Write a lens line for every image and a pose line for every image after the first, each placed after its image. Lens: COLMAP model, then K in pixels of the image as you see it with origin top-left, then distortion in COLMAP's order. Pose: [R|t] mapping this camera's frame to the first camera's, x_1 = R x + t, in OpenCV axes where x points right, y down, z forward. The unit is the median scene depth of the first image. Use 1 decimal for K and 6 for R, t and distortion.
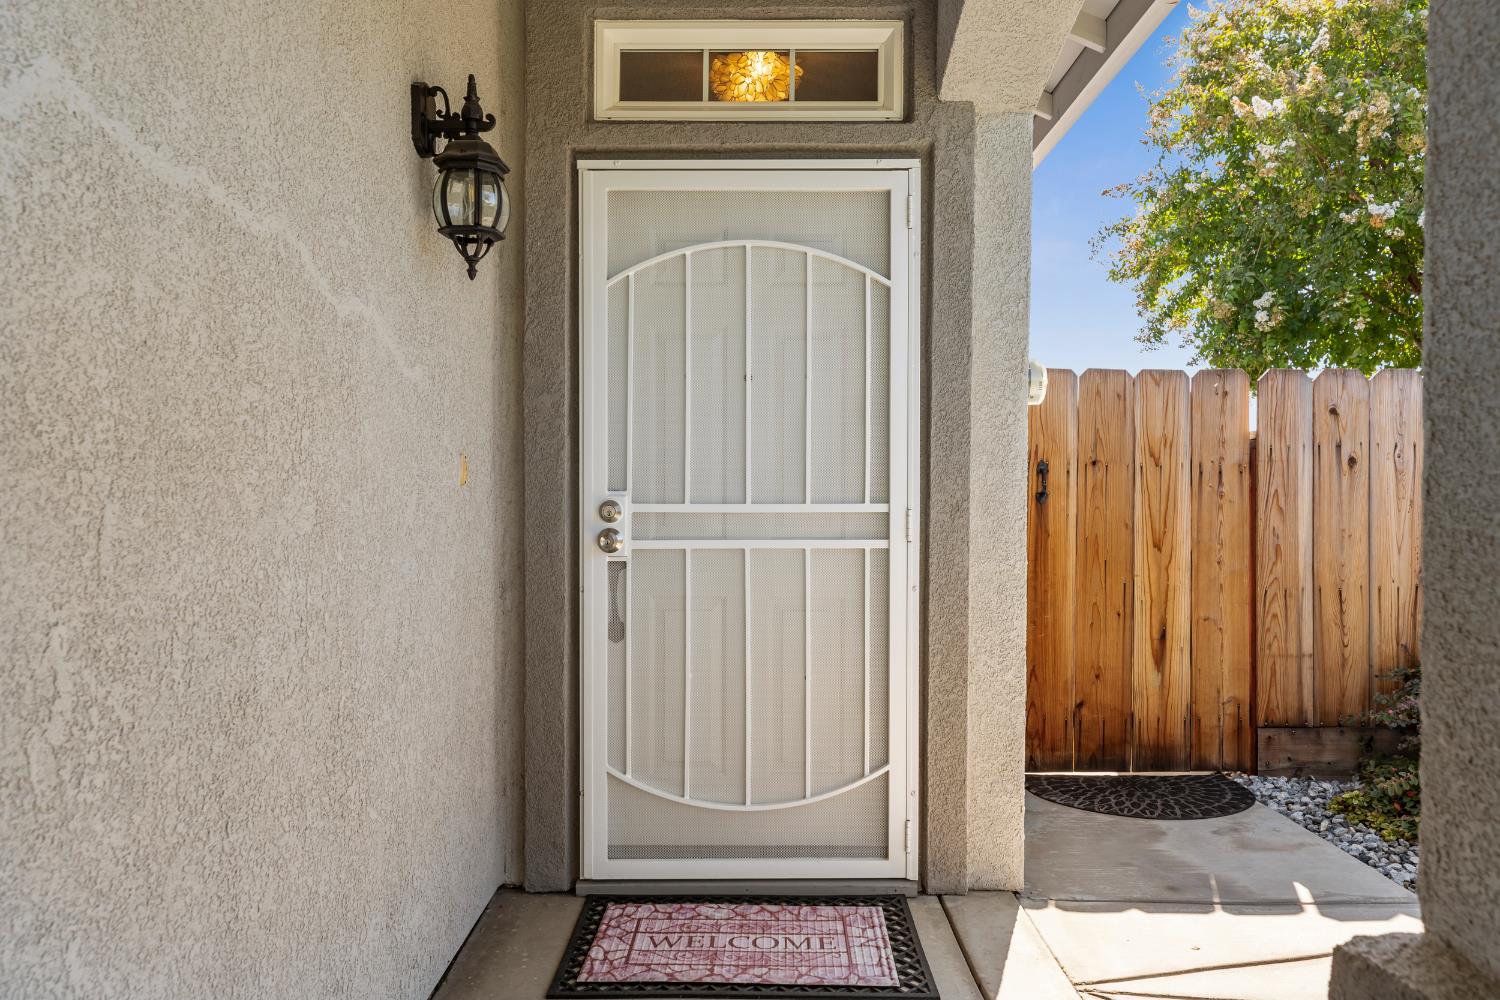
lens RADIAL K [[1079.0, 0, 751.8], [0, 1079.0, 497.2], [0, 0, 1]] dist [-0.000720, -0.000680]
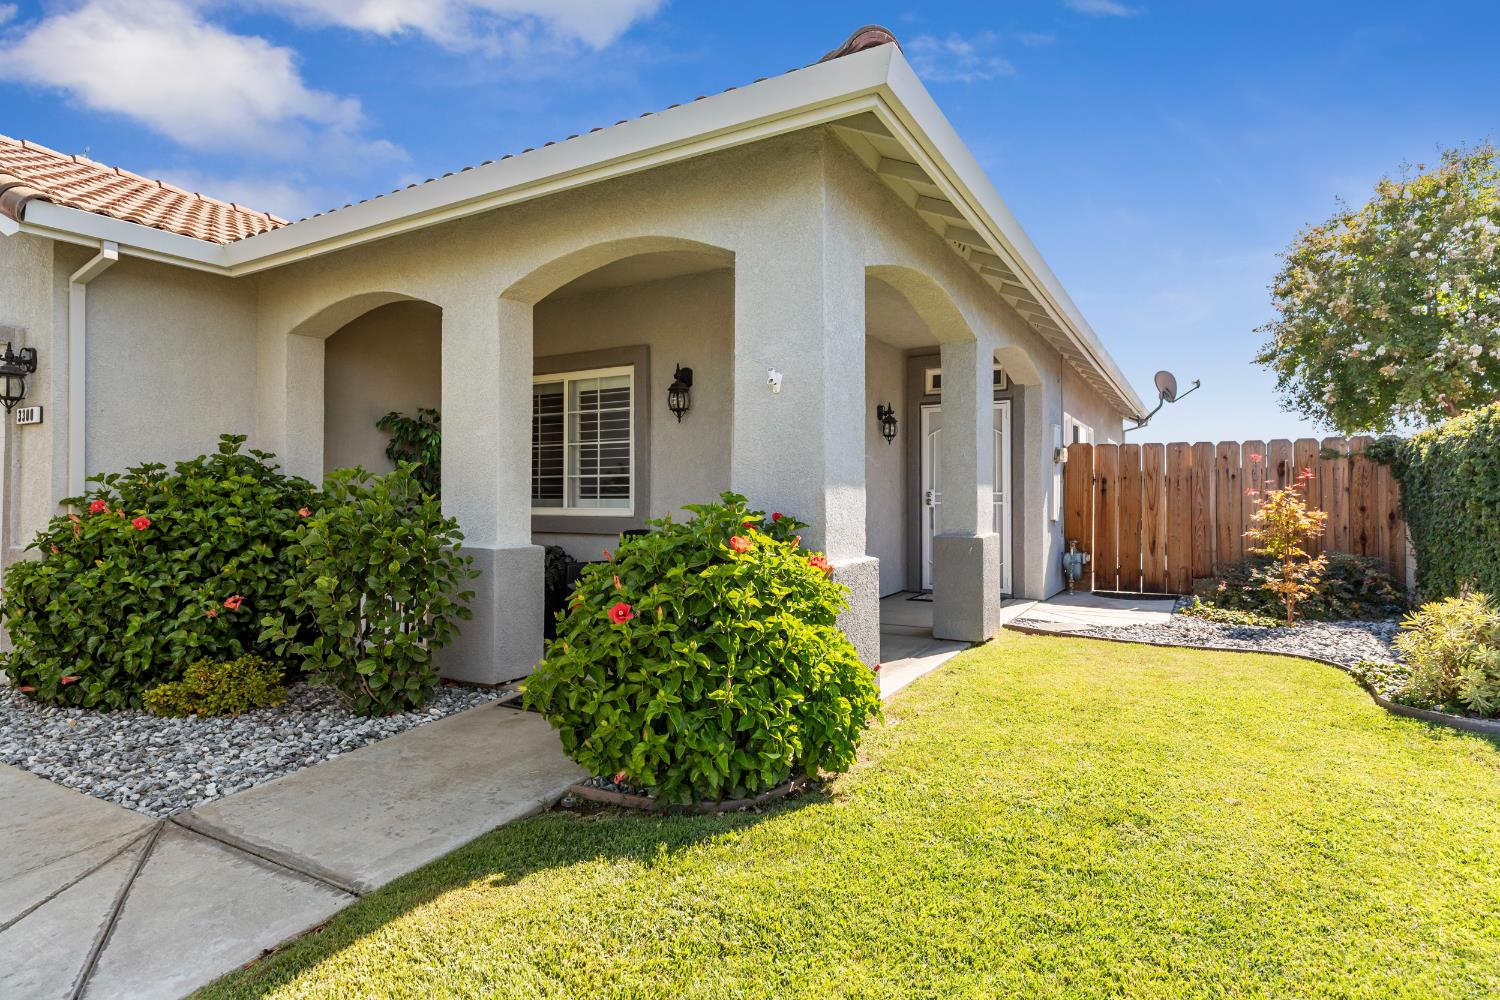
lens RADIAL K [[805.7, 0, 750.9], [0, 805.7, 492.9], [0, 0, 1]] dist [-0.003778, -0.000015]
pose [[0.867905, -0.003903, -0.496716, 0.510456], [0.001672, 0.999986, -0.004937, 0.013829], [0.496728, 0.003455, 0.867899, -1.252367]]
